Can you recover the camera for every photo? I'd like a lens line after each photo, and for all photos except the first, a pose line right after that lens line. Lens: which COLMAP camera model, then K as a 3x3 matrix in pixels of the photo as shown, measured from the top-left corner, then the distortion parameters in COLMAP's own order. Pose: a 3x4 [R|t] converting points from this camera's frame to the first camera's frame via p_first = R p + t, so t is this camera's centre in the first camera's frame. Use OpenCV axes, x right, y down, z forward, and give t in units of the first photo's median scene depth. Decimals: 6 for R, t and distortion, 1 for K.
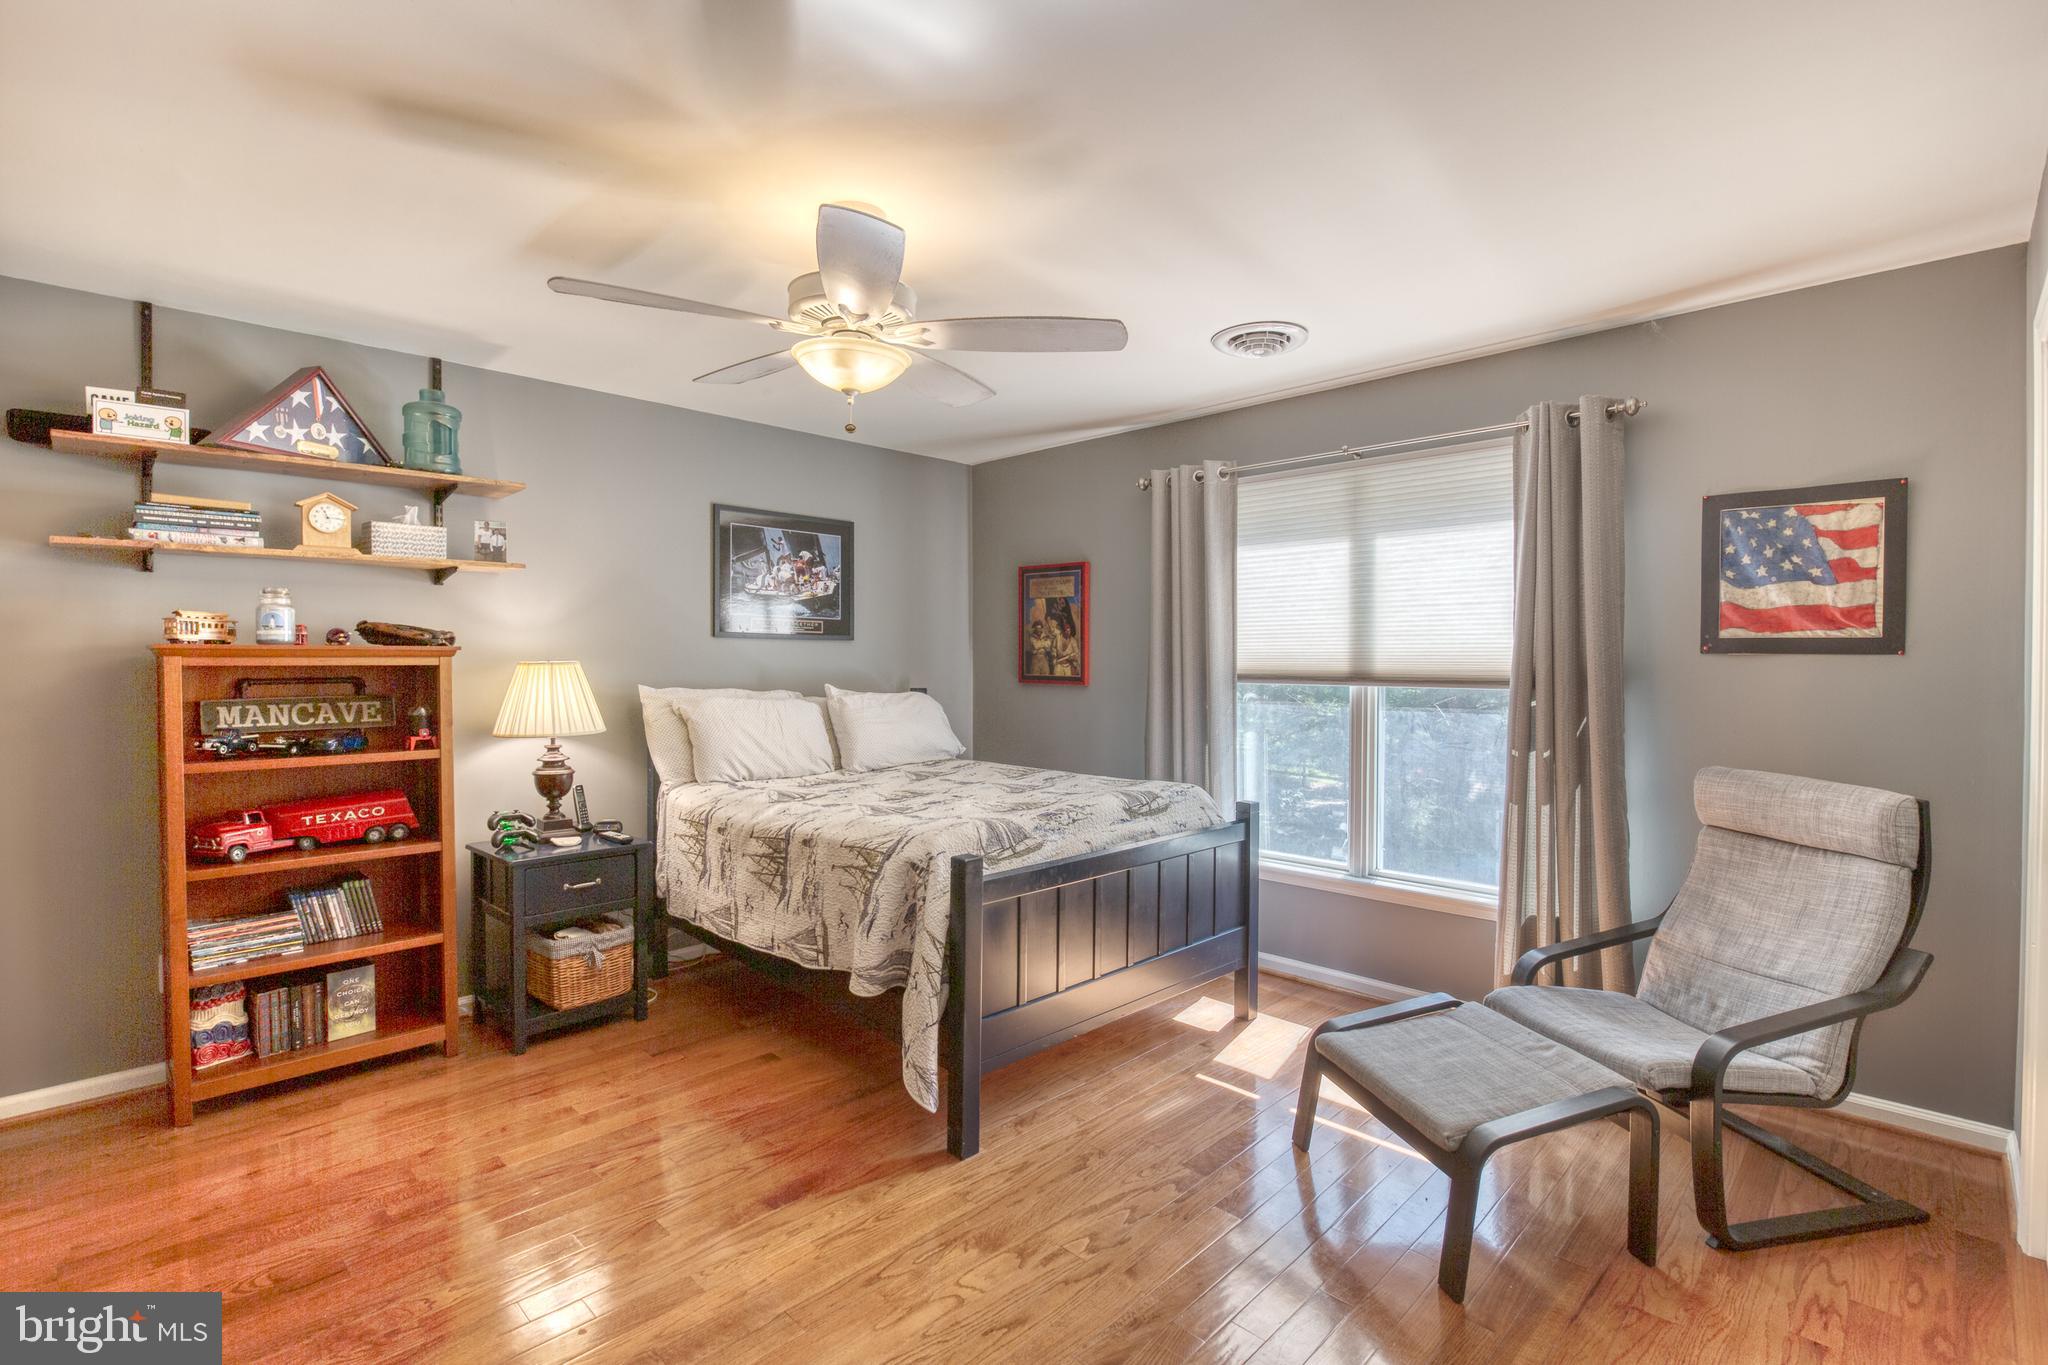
lens RADIAL K [[942.2, 0, 1021.3], [0, 942.2, 674.8], [0, 0, 1]] dist [-0.022646, 0.001214]
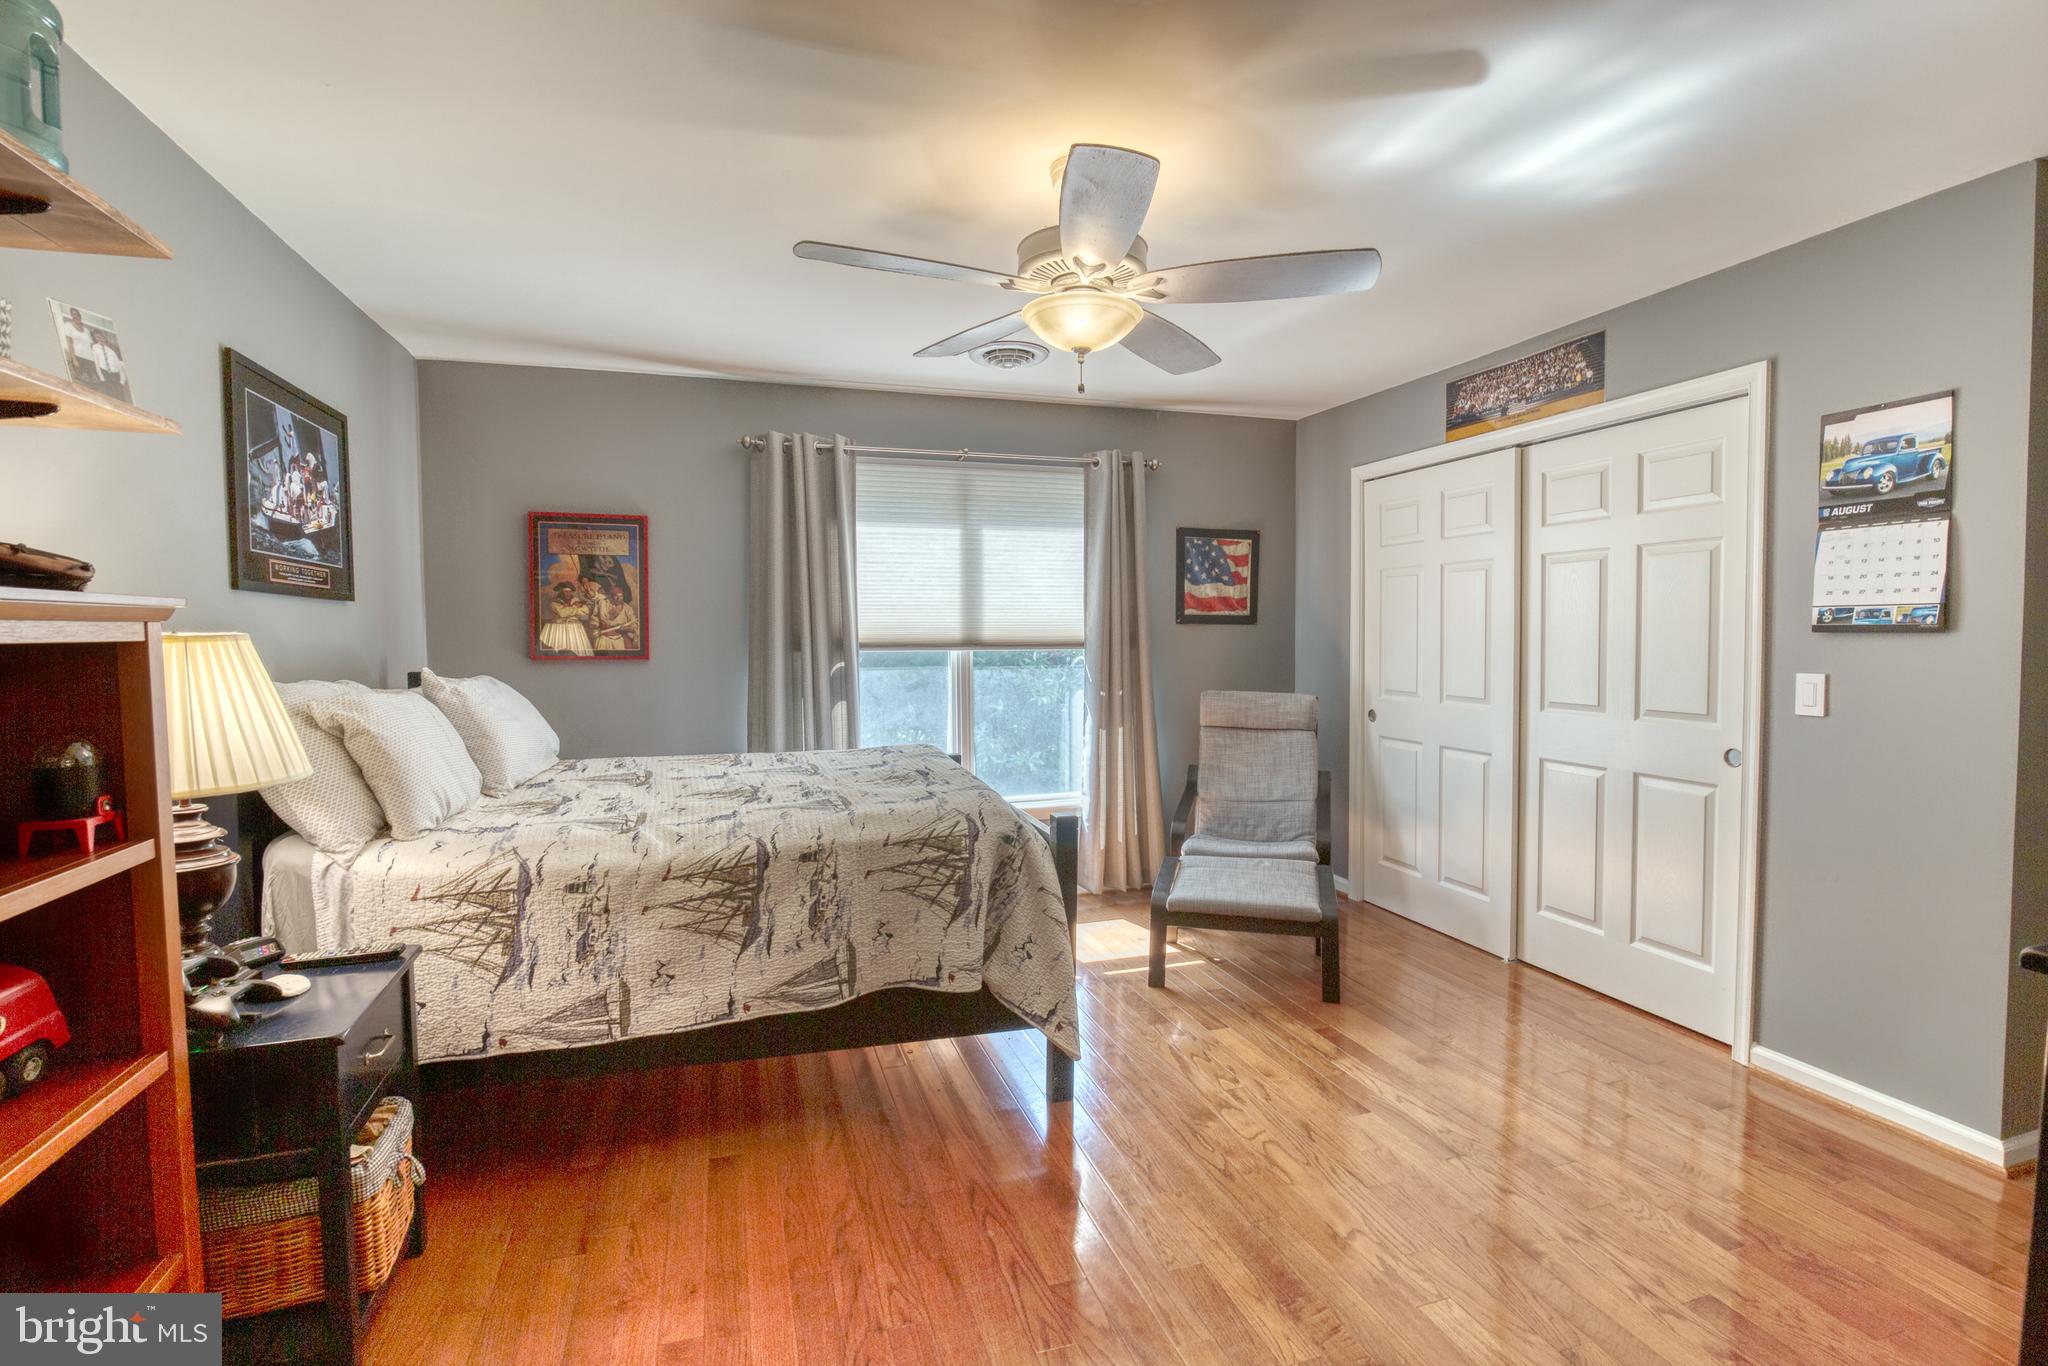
lens RADIAL K [[942.2, 0, 1022.9], [0, 942.2, 680.3], [0, 0, 1]] dist [-0.022646, 0.001214]
pose [[0.460166, -0.049053, 0.886477, -0.807774], [0.019268, 0.998789, 0.045265, -0.004020], [-0.887624, -0.003749, 0.460554, 0.450327]]
